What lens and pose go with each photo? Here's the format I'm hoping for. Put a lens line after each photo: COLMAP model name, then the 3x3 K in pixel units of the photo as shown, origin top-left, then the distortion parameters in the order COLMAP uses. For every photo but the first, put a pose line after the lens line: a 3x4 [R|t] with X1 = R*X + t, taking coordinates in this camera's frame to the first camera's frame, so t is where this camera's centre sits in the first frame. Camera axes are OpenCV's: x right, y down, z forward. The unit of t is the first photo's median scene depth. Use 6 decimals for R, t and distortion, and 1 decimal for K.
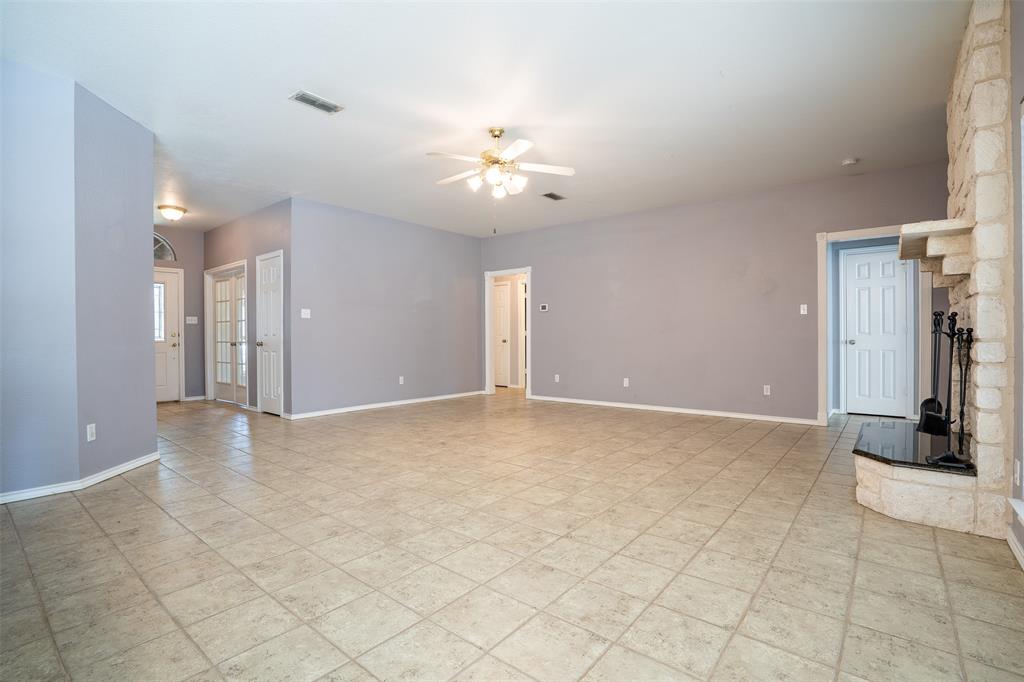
lens RADIAL K [[485.6, 0, 512.0], [0, 485.6, 341.0], [0, 0, 1]] dist [-0.044971, 0.024722]
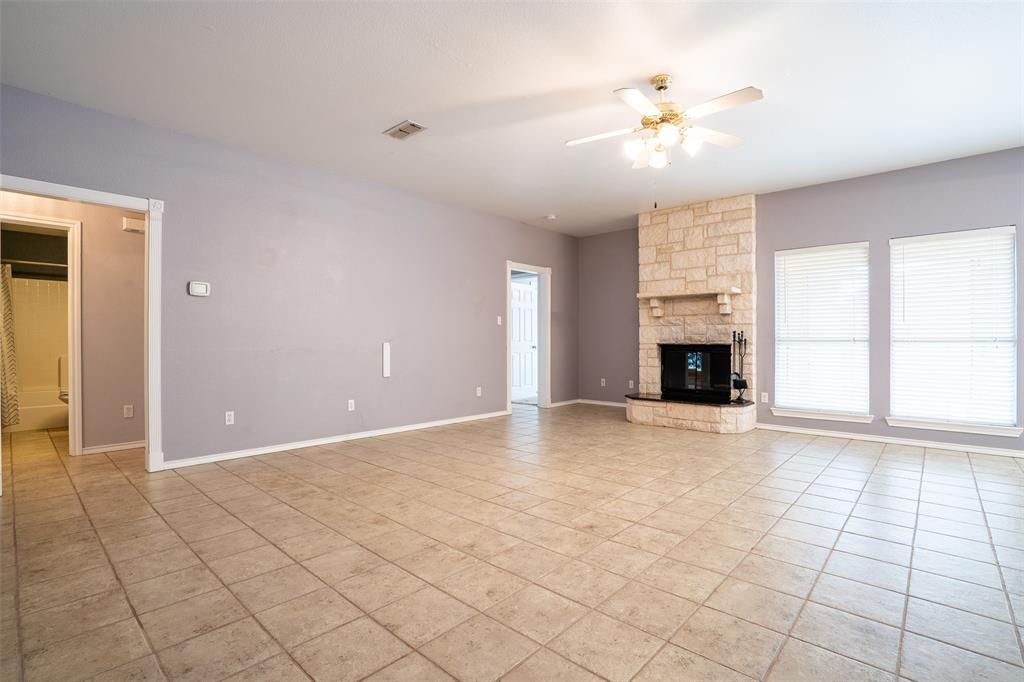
lens RADIAL K [[477.8, 0, 528.0], [0, 477.8, 339.8], [0, 0, 1]] dist [-0.031022, 0.000080]
pose [[0.038800, 0.008005, 0.999215, -0.859111], [0.009123, 0.999923, -0.008365, -0.008846], [-0.999205, 0.009440, 0.038724, 1.263003]]
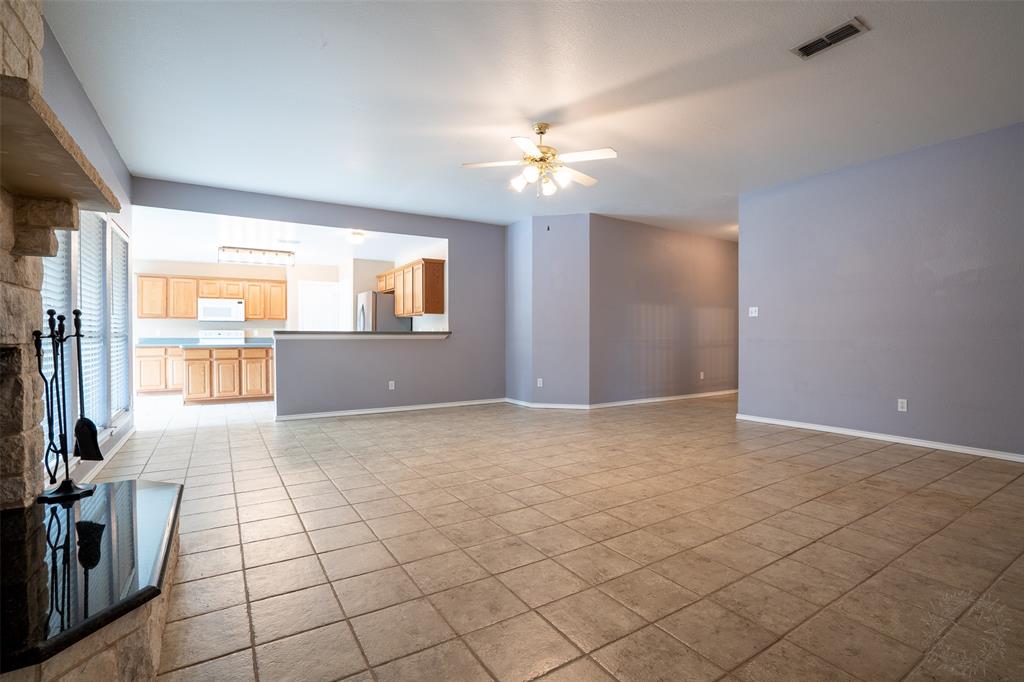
lens RADIAL K [[485.6, 0, 512.0], [0, 485.6, 341.0], [0, 0, 1]] dist [-0.044971, 0.024722]
pose [[-0.330203, 0.016496, -0.943766, 0.973878], [-0.005656, 0.999795, 0.019454, -0.021445], [0.943893, 0.011762, -0.330042, 1.346984]]
